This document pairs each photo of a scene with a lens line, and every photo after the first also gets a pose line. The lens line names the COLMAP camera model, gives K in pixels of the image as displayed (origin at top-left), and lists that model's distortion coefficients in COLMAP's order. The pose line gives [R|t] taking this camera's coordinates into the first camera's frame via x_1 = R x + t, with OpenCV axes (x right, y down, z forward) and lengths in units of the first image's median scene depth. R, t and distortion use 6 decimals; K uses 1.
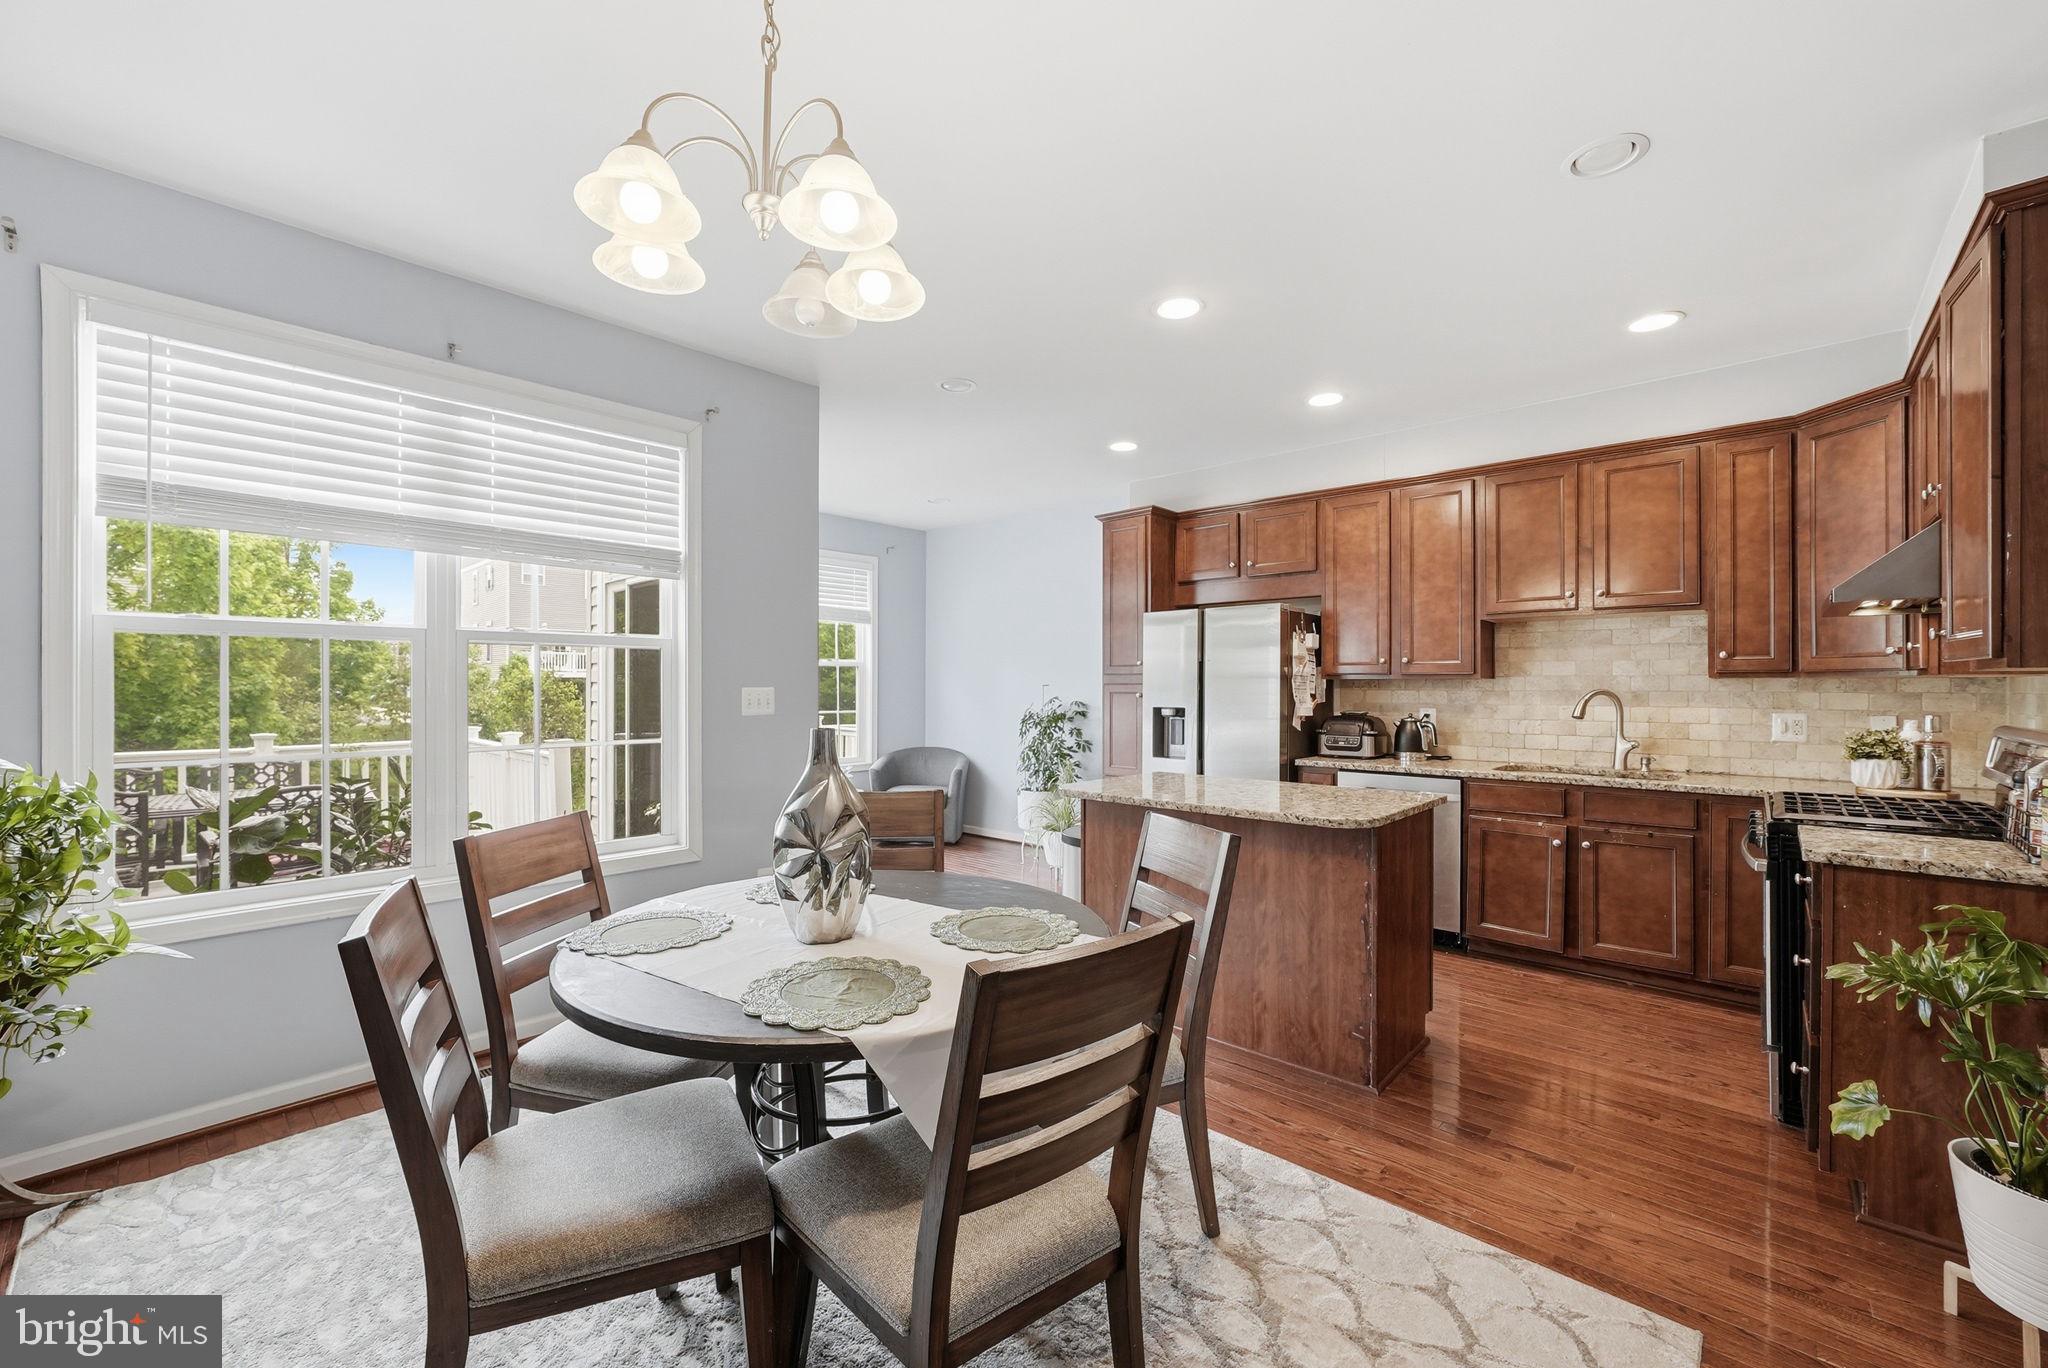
lens RADIAL K [[834.4, 0, 1029.4], [0, 834.4, 680.0], [0, 0, 1]] dist [0.000646, 0.004145]
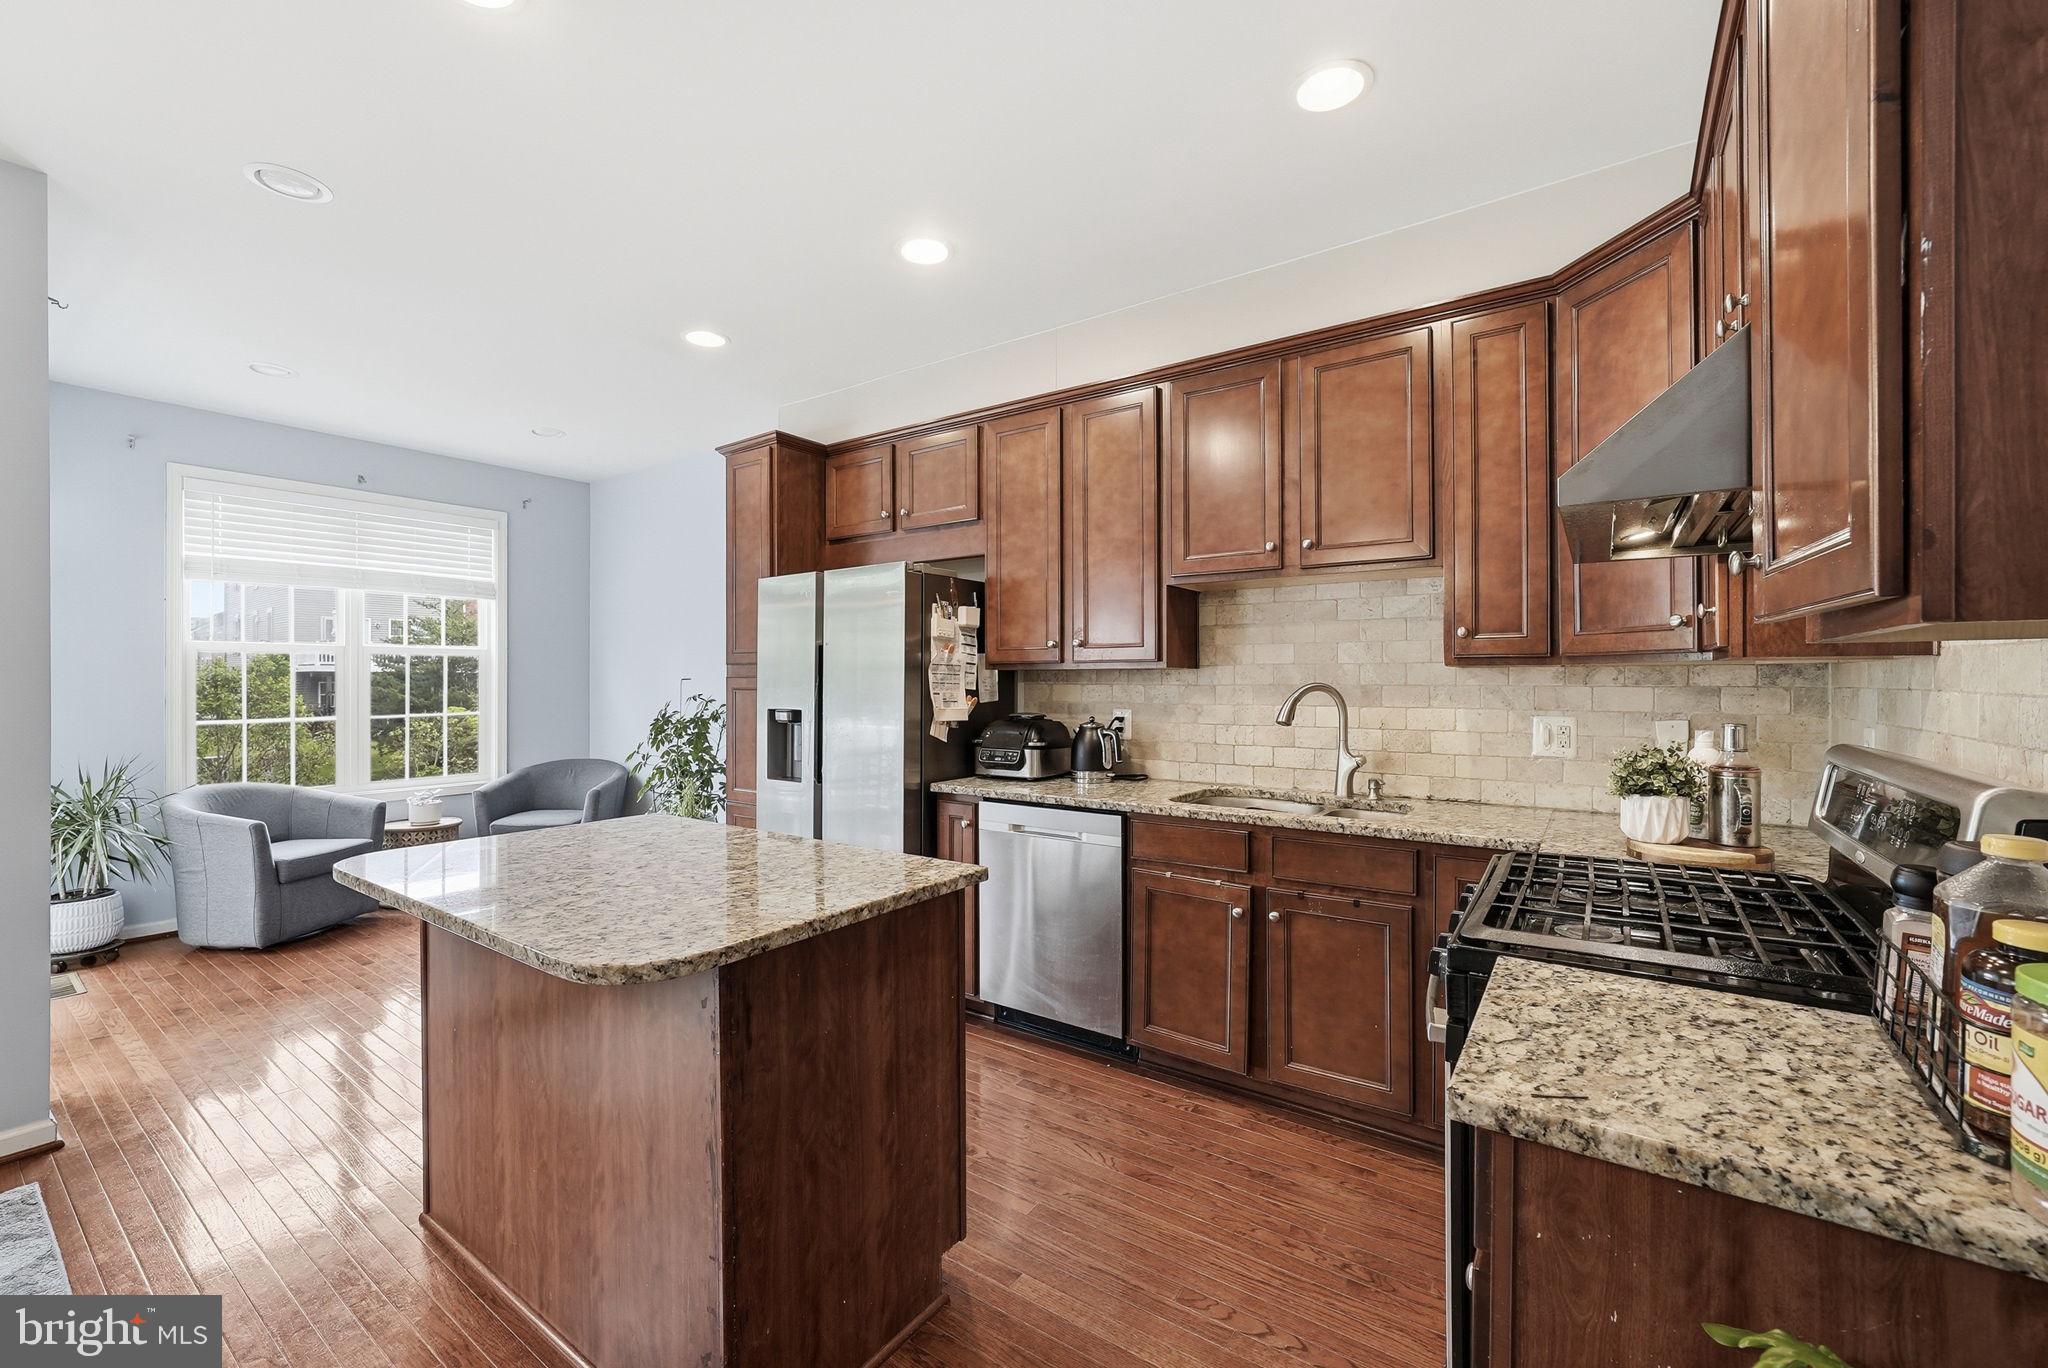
lens RADIAL K [[822.2, 0, 1024.7], [0, 822.2, 673.0], [0, 0, 1]] dist [0.000067, 0.000594]
pose [[0.993935, -0.001204, 0.109960, 0.388994], [0.001310, 0.999999, -0.000897, 0.003394], [-0.109959, 0.001036, 0.993936, 0.362045]]
